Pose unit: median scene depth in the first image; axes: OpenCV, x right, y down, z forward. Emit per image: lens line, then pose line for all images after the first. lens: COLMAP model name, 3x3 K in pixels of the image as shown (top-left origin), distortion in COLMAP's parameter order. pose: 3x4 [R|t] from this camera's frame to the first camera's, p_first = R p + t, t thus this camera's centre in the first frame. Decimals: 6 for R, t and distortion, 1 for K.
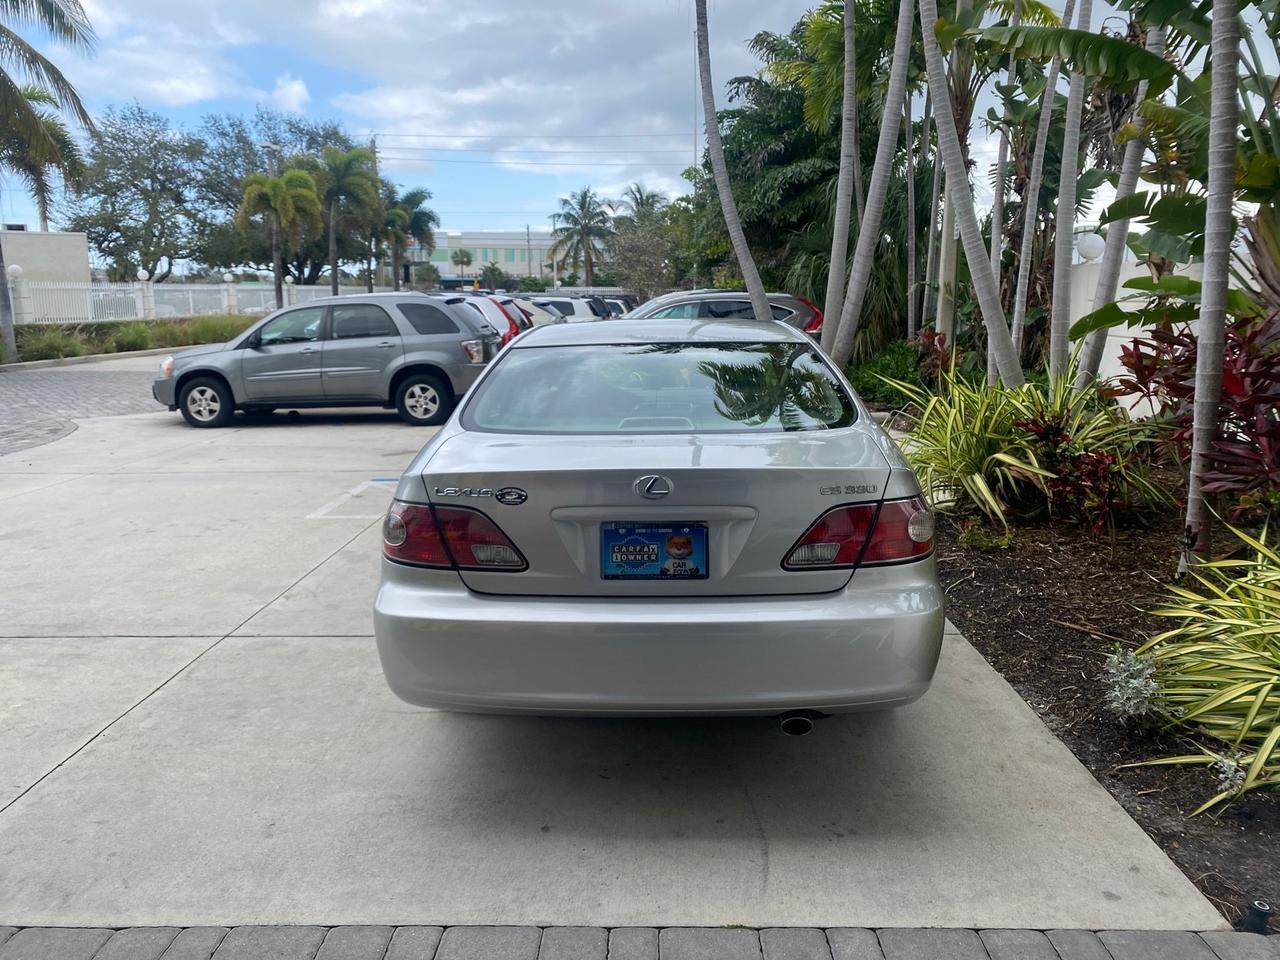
lens RADIAL K [[980.9, 0, 636.3], [0, 980.9, 483.6], [0, 0, 1]] dist [0.027064, -0.027148]
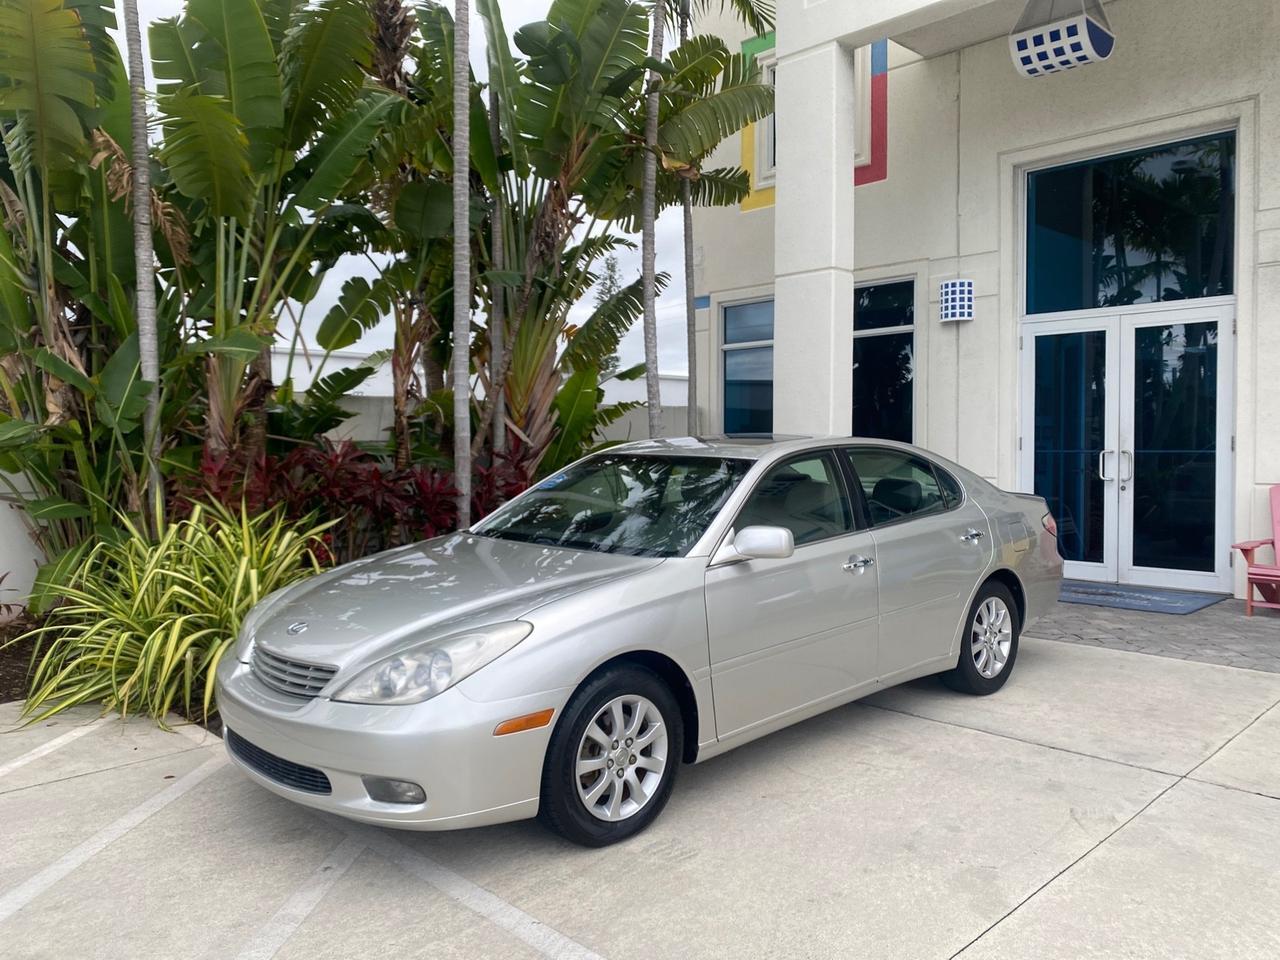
lens RADIAL K [[980.9, 0, 638.7], [0, 980.9, 472.0], [0, 0, 1]] dist [0.027064, -0.027148]
pose [[-0.707030, -0.012155, 0.707079, -0.249960], [0.144055, 0.976413, 0.160830, -0.118726], [-0.692356, 0.215570, -0.688602, 0.682049]]
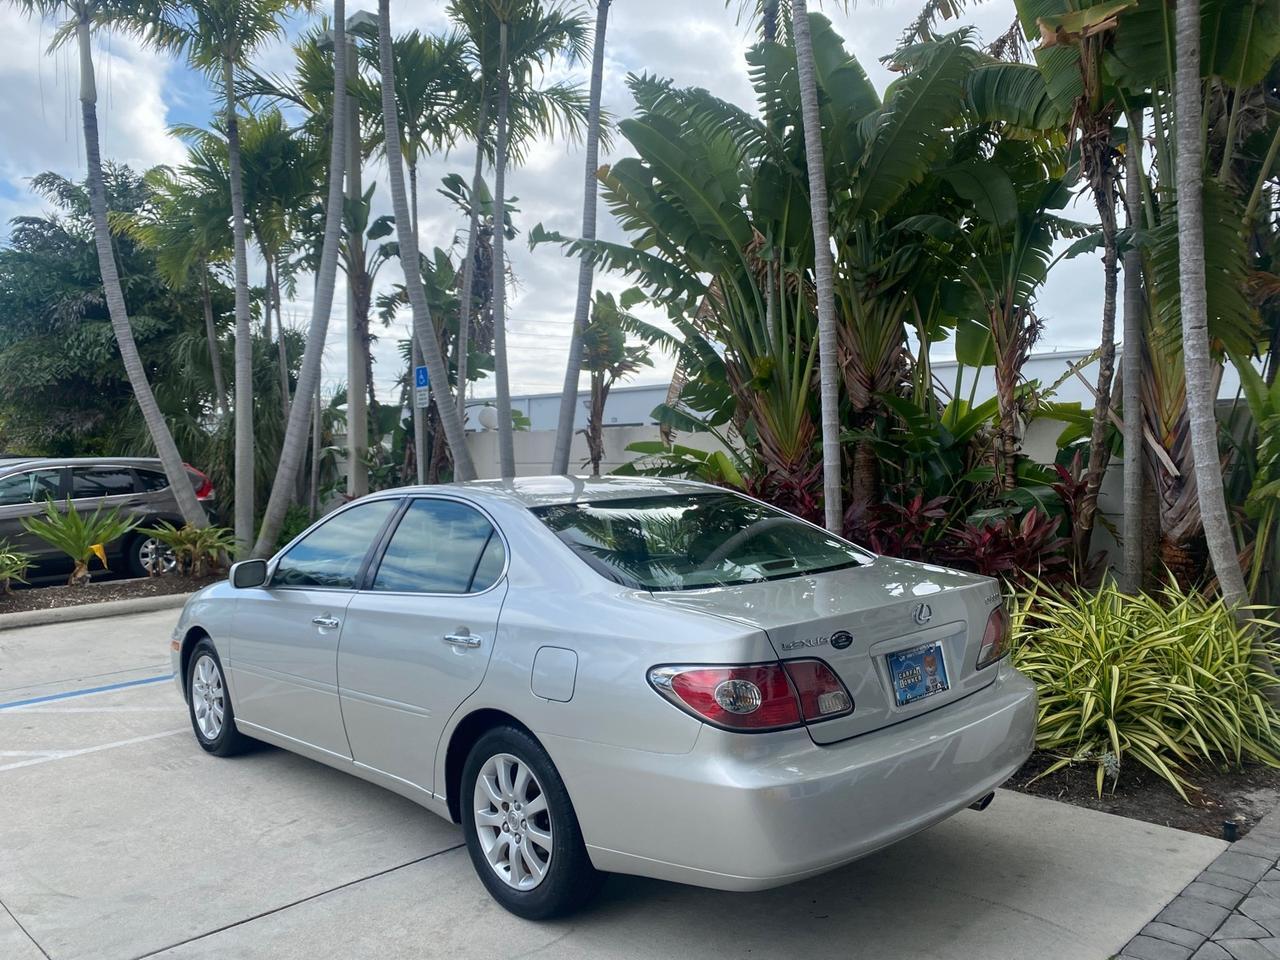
lens RADIAL K [[980.9, 0, 644.9], [0, 980.9, 481.5], [0, 0, 1]] dist [0.027064, -0.027148]
pose [[0.698798, -0.021704, 0.714990, -0.217056], [0.142617, 0.983699, -0.109527, -0.014319], [-0.700958, 0.178507, 0.690502, 0.086007]]
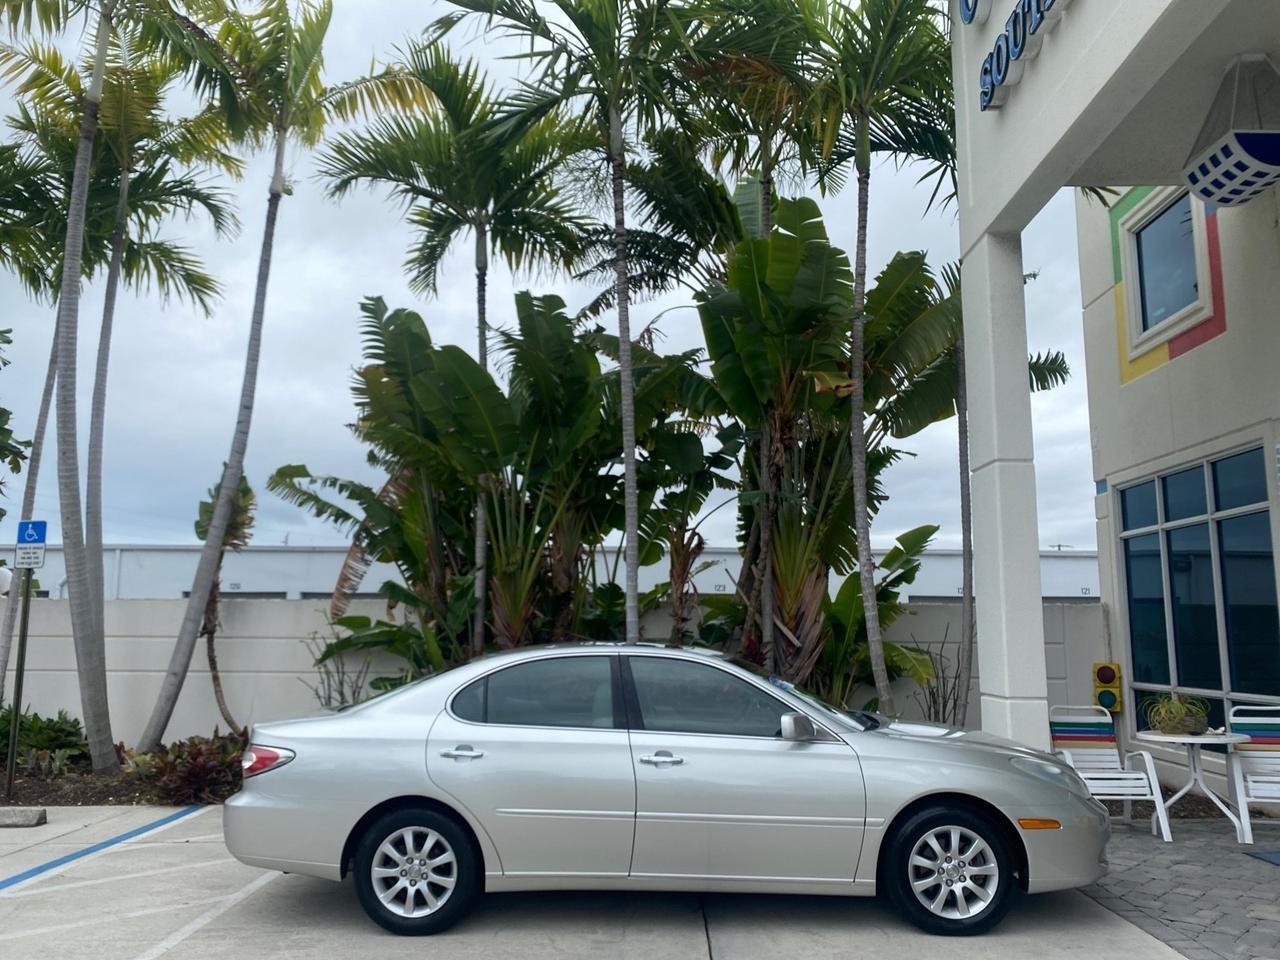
lens RADIAL K [[980.9, 0, 638.0], [0, 980.9, 478.1], [0, 0, 1]] dist [0.027064, -0.027148]
pose [[-0.004476, 0.161338, 0.986889, -0.472722], [0.185610, 0.969884, -0.157716, -0.062888], [-0.982613, 0.182470, -0.034287, 0.364717]]
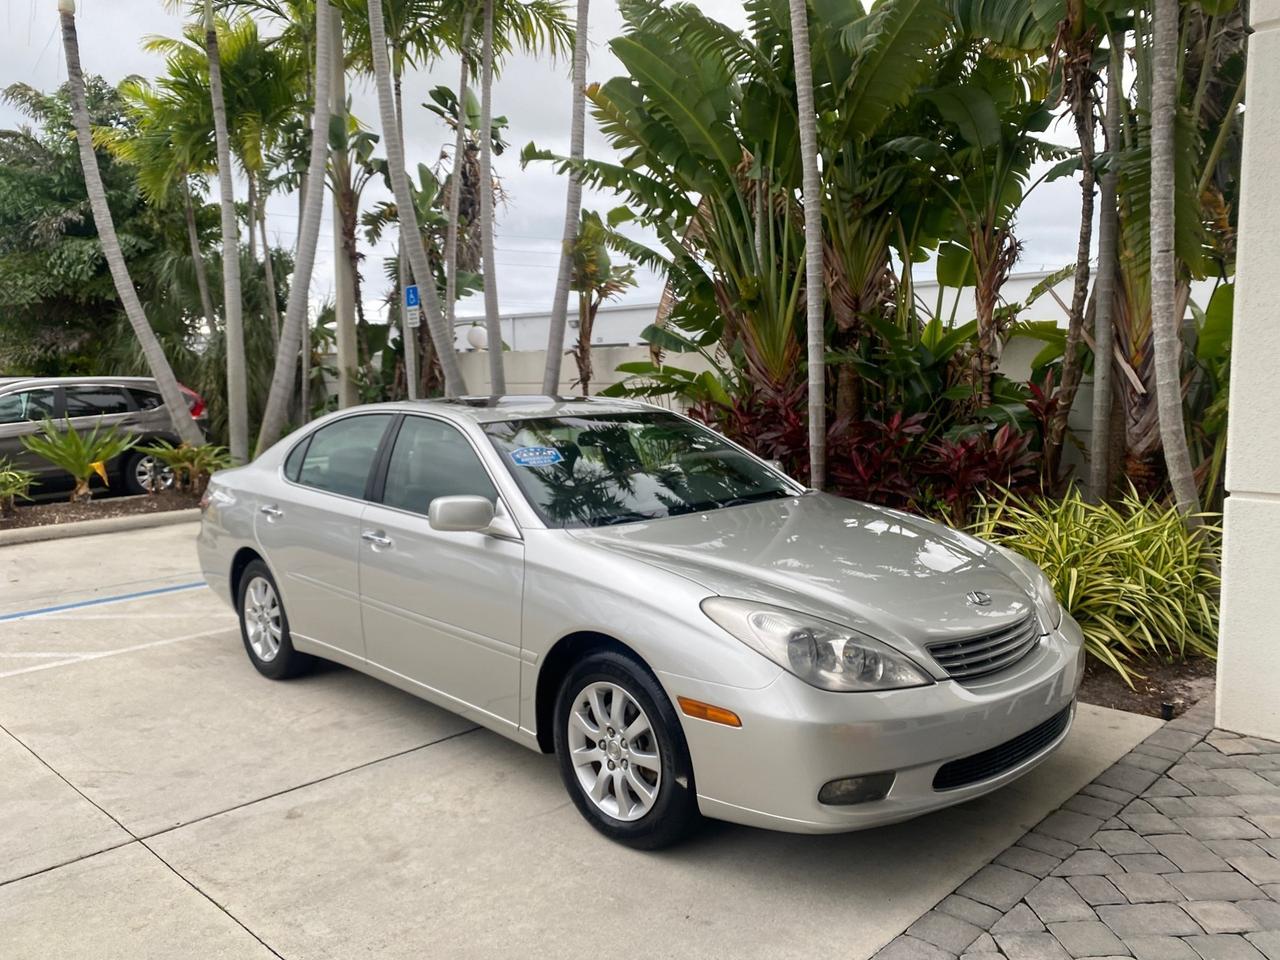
lens RADIAL K [[980.9, 0, 644.8], [0, 980.9, 486.8], [0, 0, 1]] dist [0.027064, -0.027148]
pose [[0.686938, -0.084399, 0.721798, -0.237035], [0.145018, 0.989177, -0.022350, -0.010913], [-0.712100, 0.120027, 0.691743, 0.073275]]
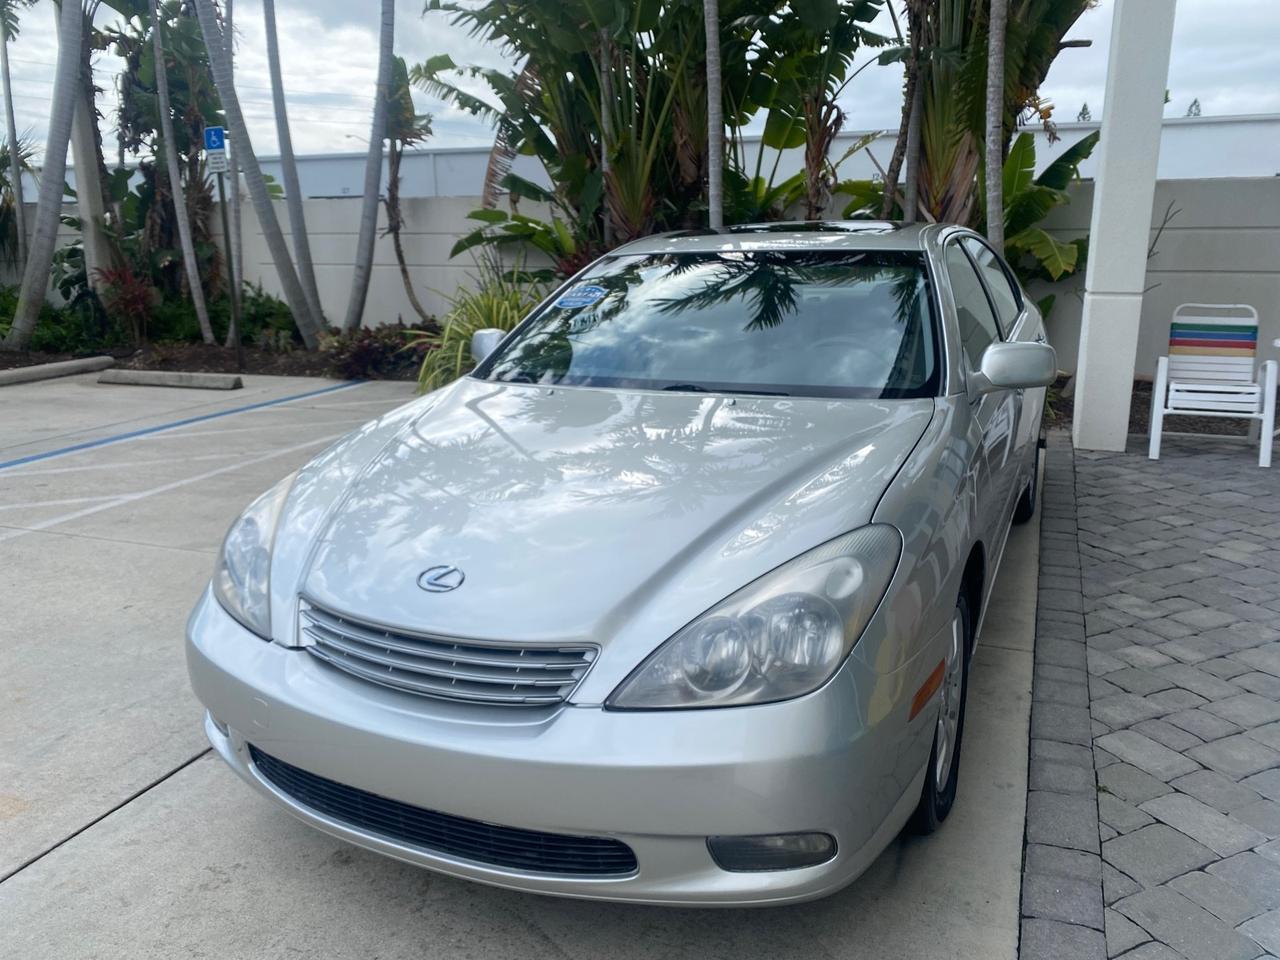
lens RADIAL K [[980.9, 0, 641.1], [0, 980.9, 475.5], [0, 0, 1]] dist [0.027064, -0.027148]
pose [[0.360877, -0.221578, 0.905909, -0.415488], [0.183679, 0.969227, 0.163895, -0.022215], [-0.914347, 0.107251, 0.390470, 0.179509]]
